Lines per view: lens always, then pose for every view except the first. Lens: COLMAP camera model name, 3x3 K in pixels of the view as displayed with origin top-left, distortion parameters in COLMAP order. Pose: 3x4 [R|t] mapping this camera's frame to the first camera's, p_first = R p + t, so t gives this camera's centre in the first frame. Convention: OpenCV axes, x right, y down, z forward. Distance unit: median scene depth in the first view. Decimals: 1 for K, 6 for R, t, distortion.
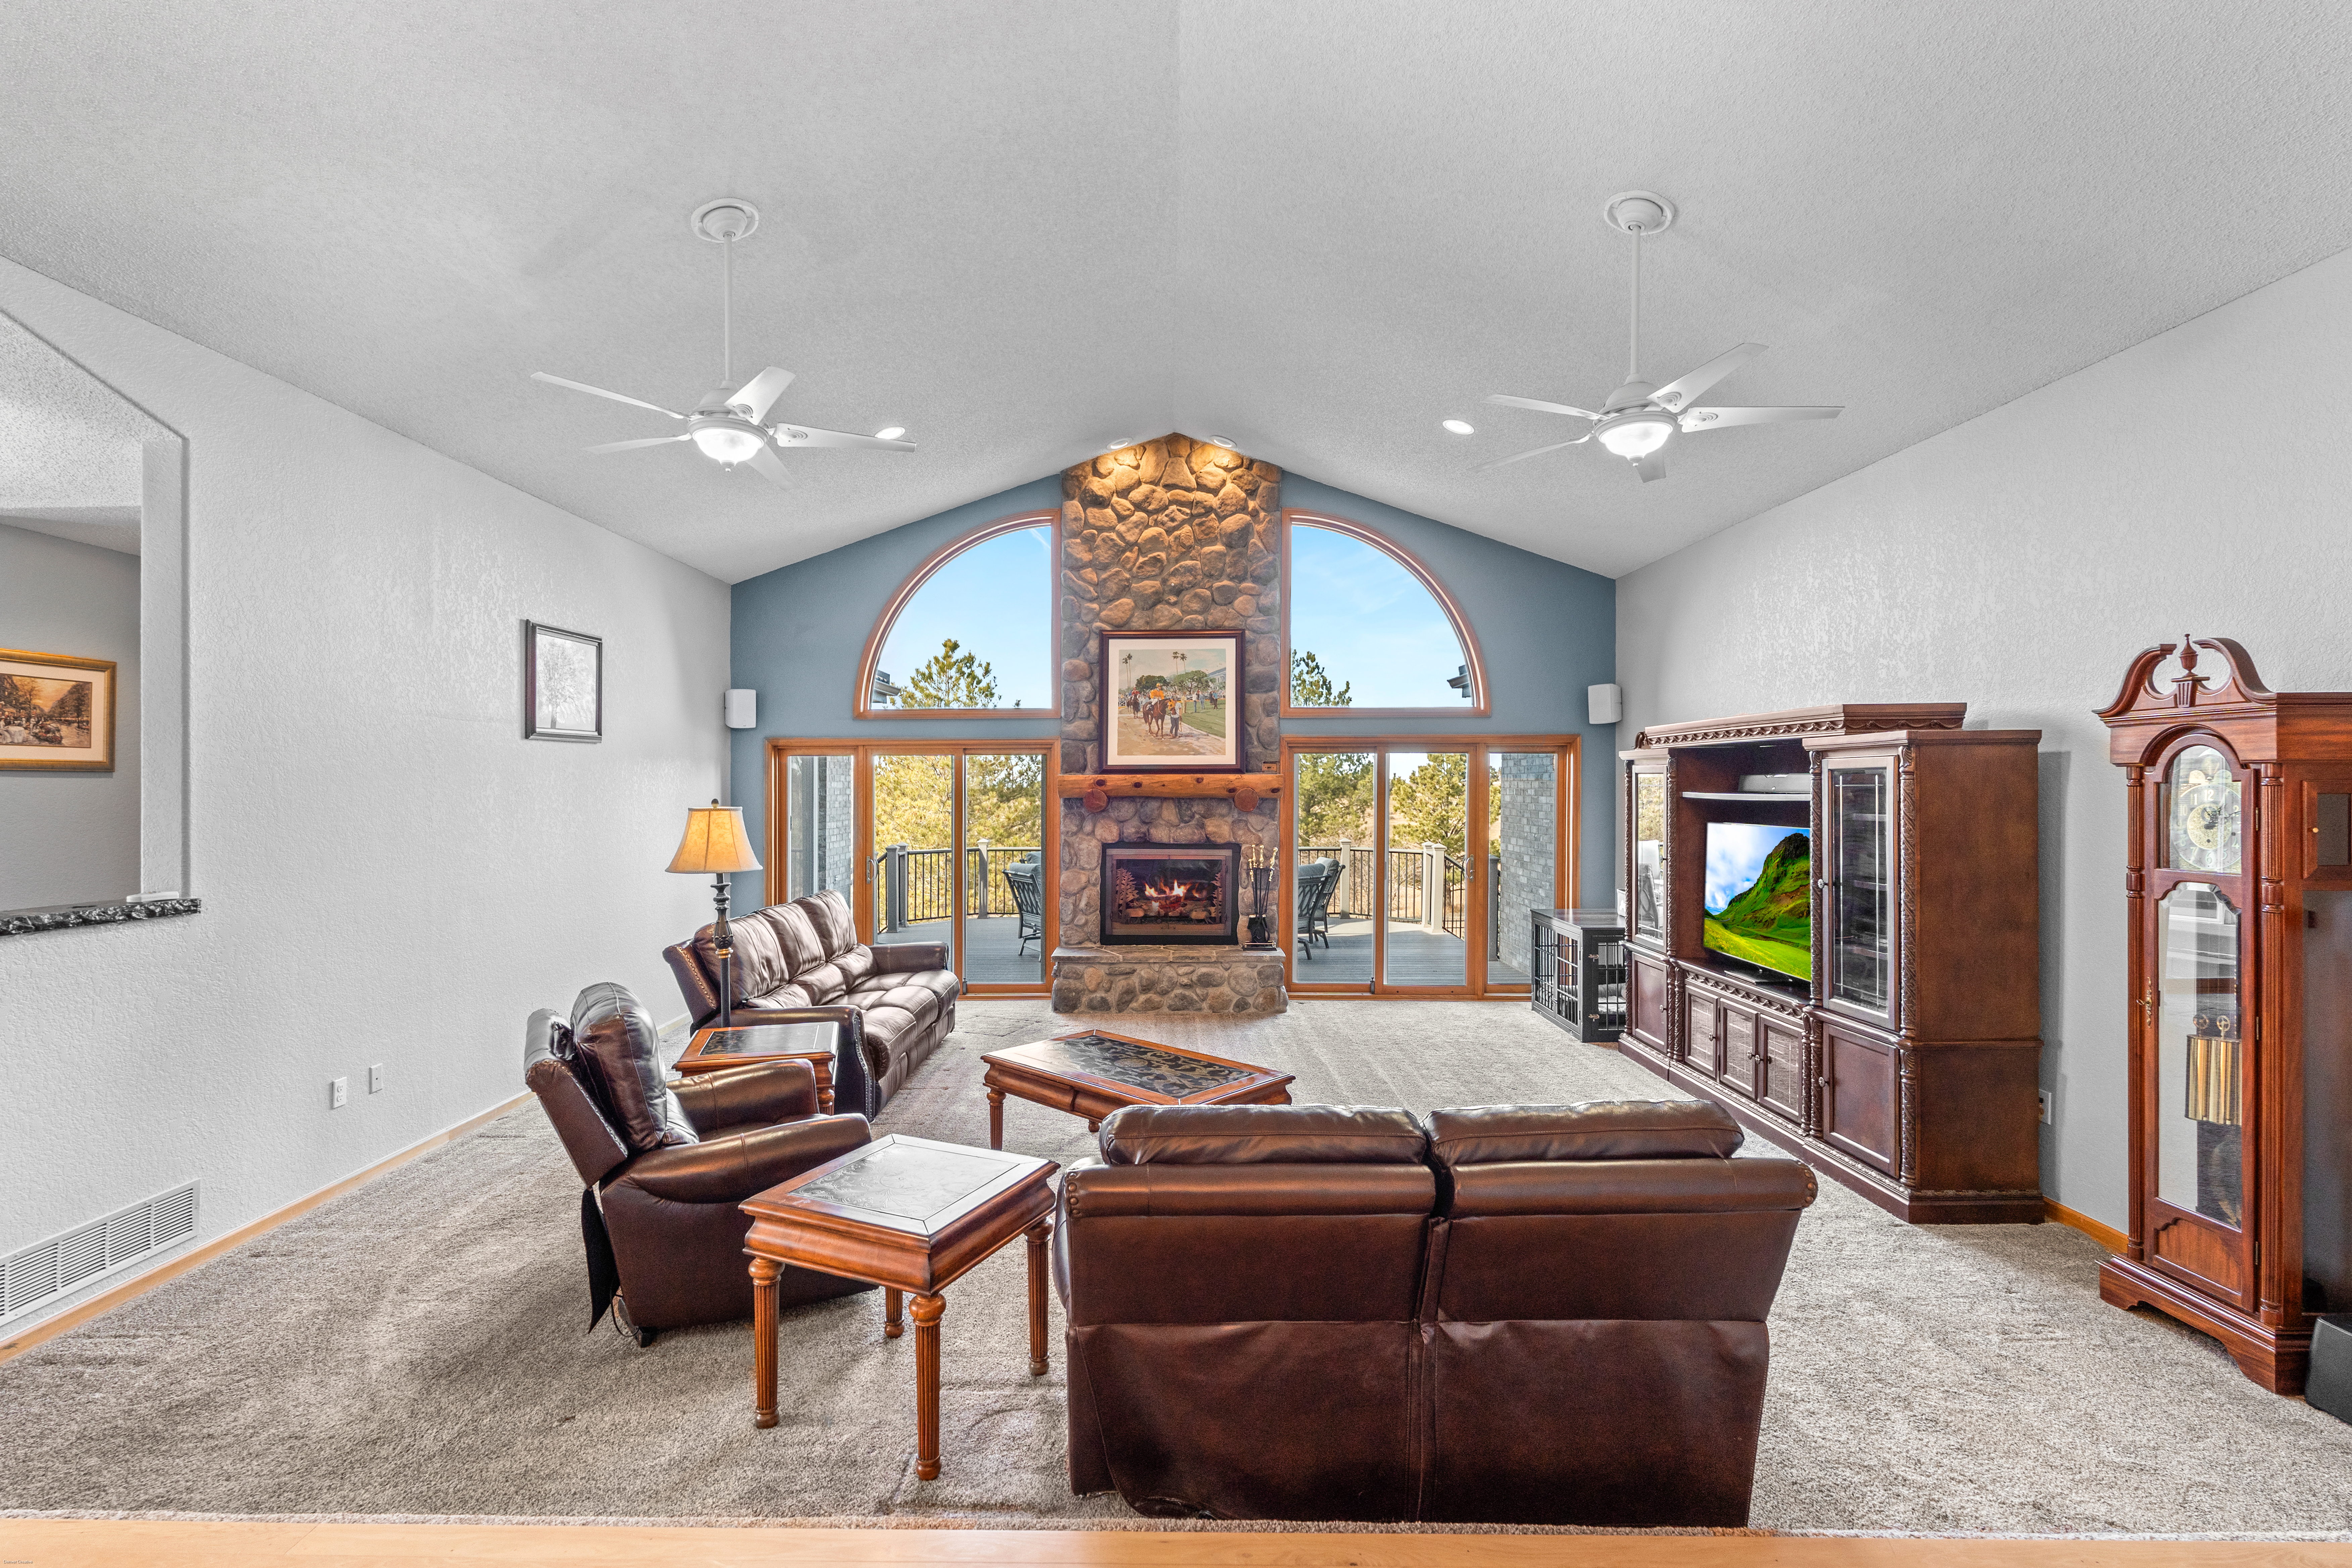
lens RADIAL K [[1048.9, 0, 1137.1], [0, 1048.9, 774.3], [0, 0, 1]] dist [-0.005769, 0.000276]
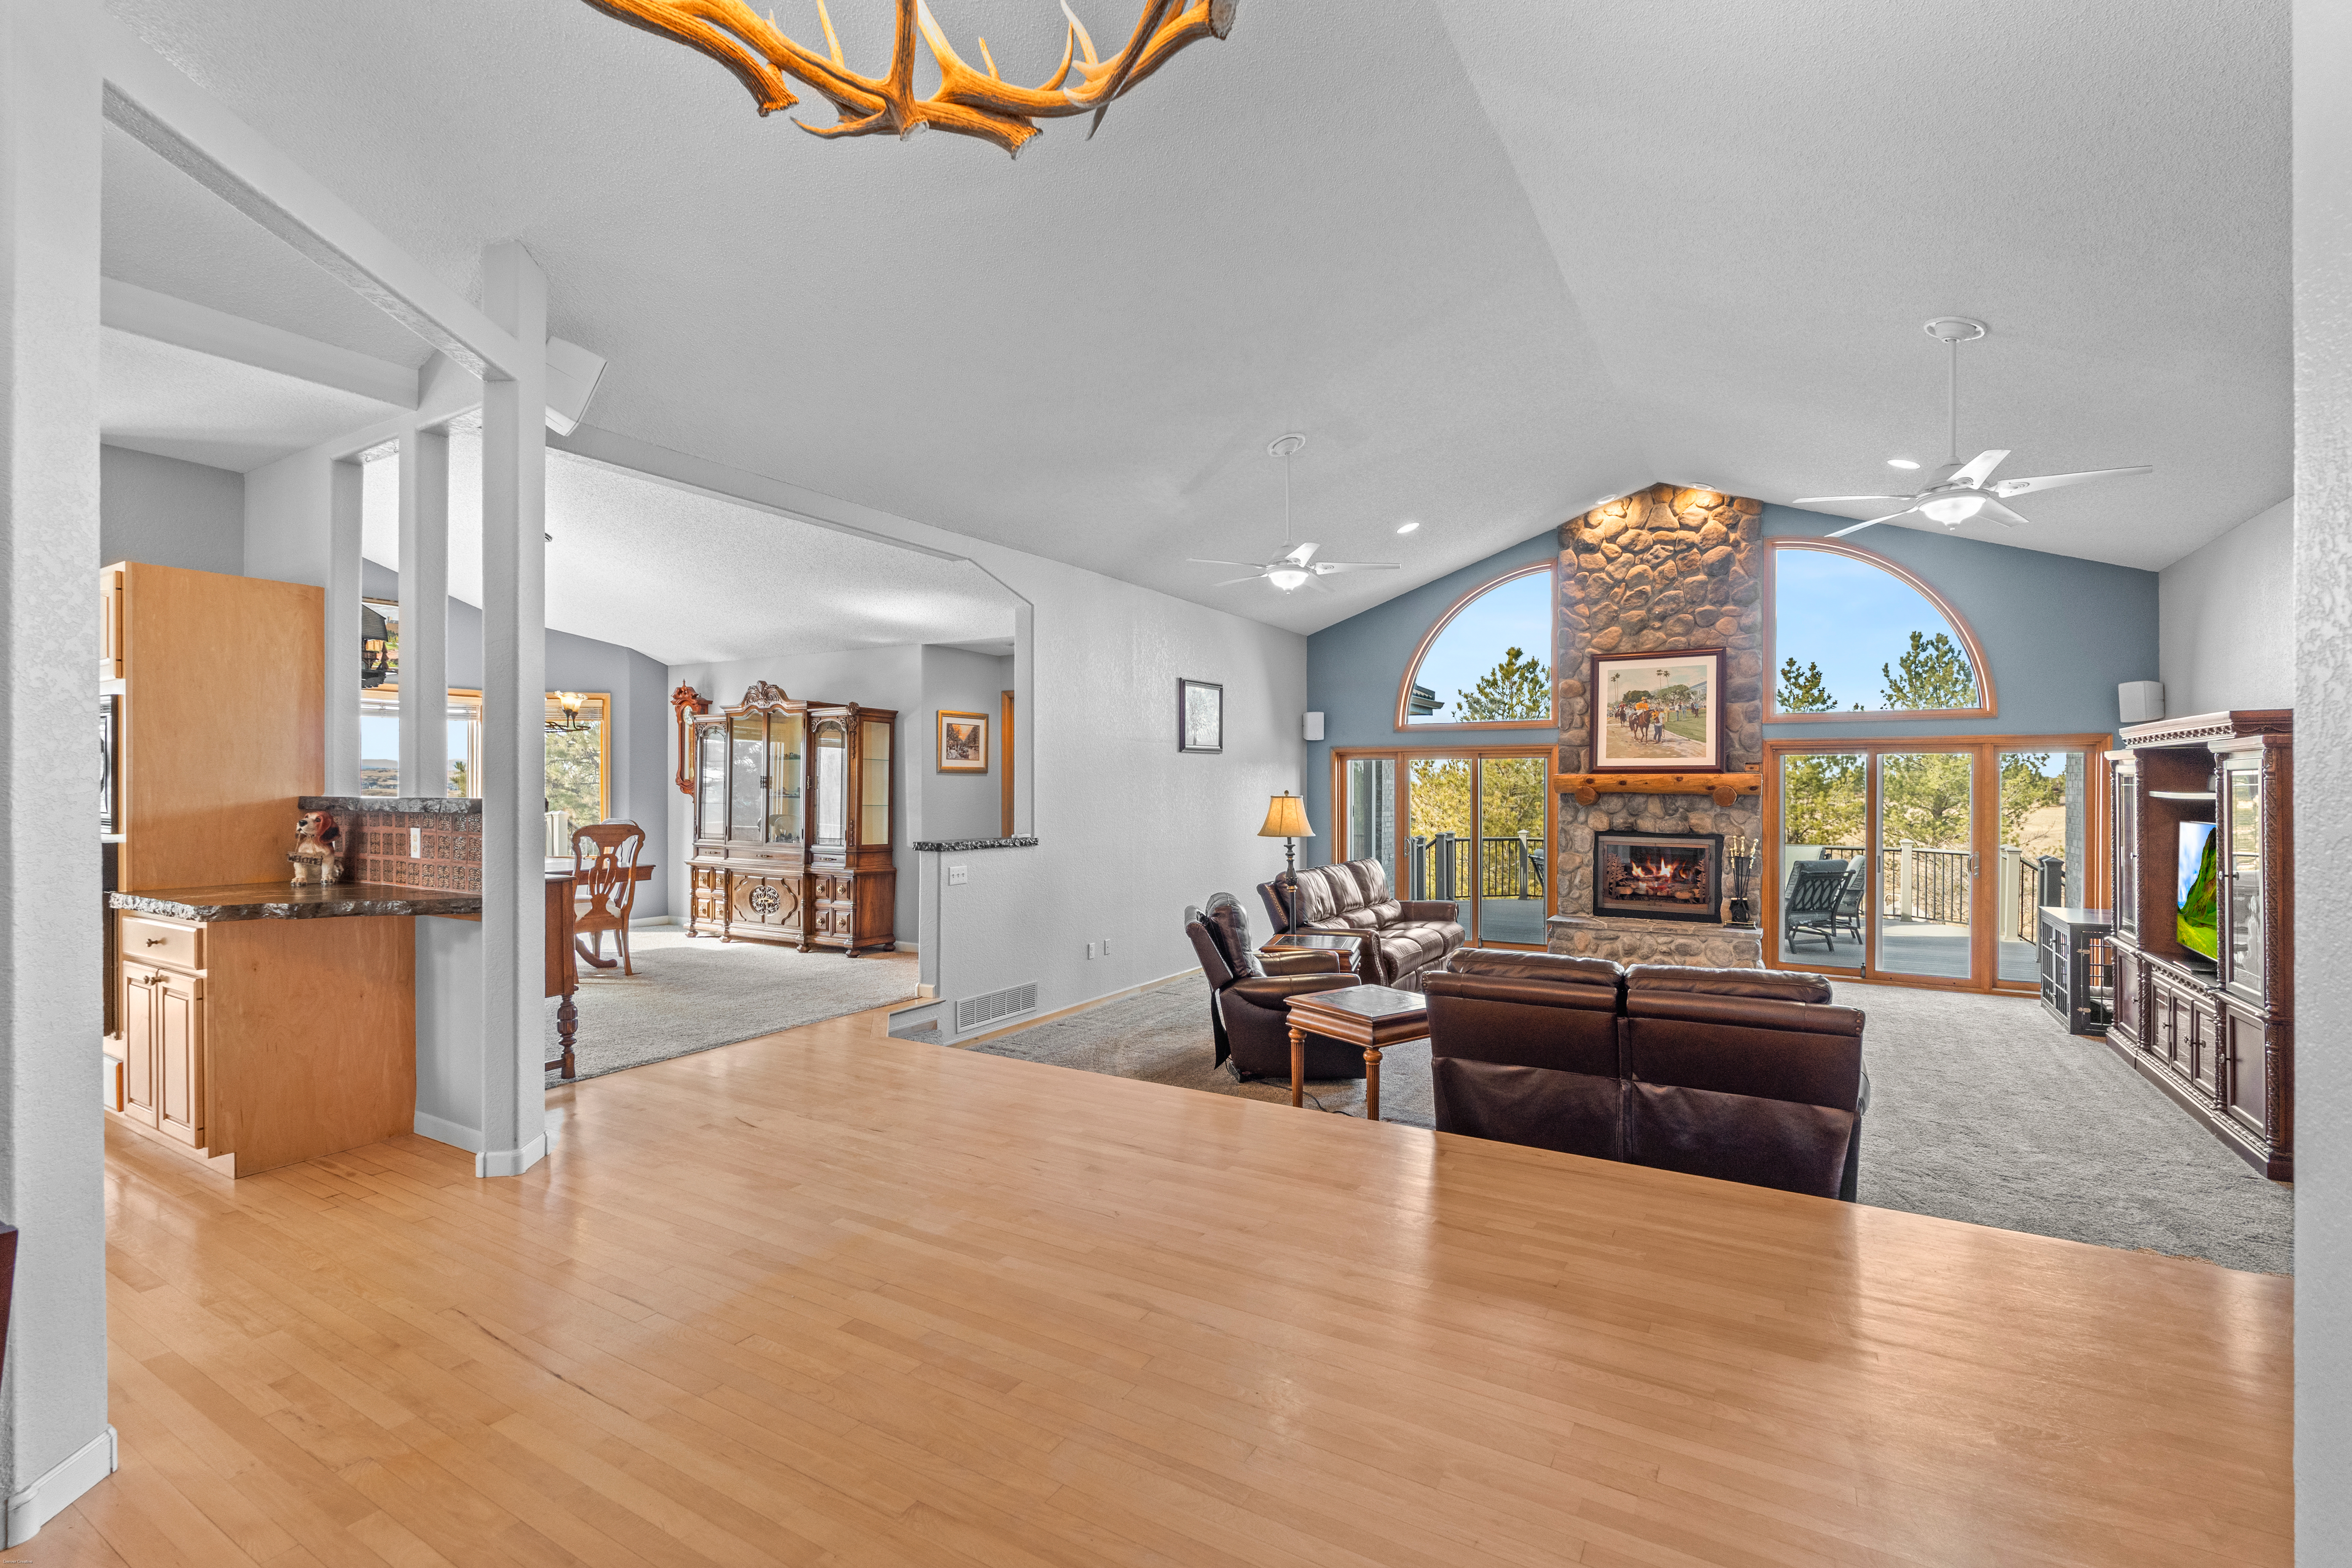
lens RADIAL K [[1048.9, 0, 1137.1], [0, 1048.9, 774.3], [0, 0, 1]] dist [-0.005769, 0.000276]
pose [[0.848692, 0.000267, -0.528888, 0.161645], [0.000992, 0.999997, 0.002096, -0.002625], [0.528887, -0.002304, 0.848689, -0.306540]]
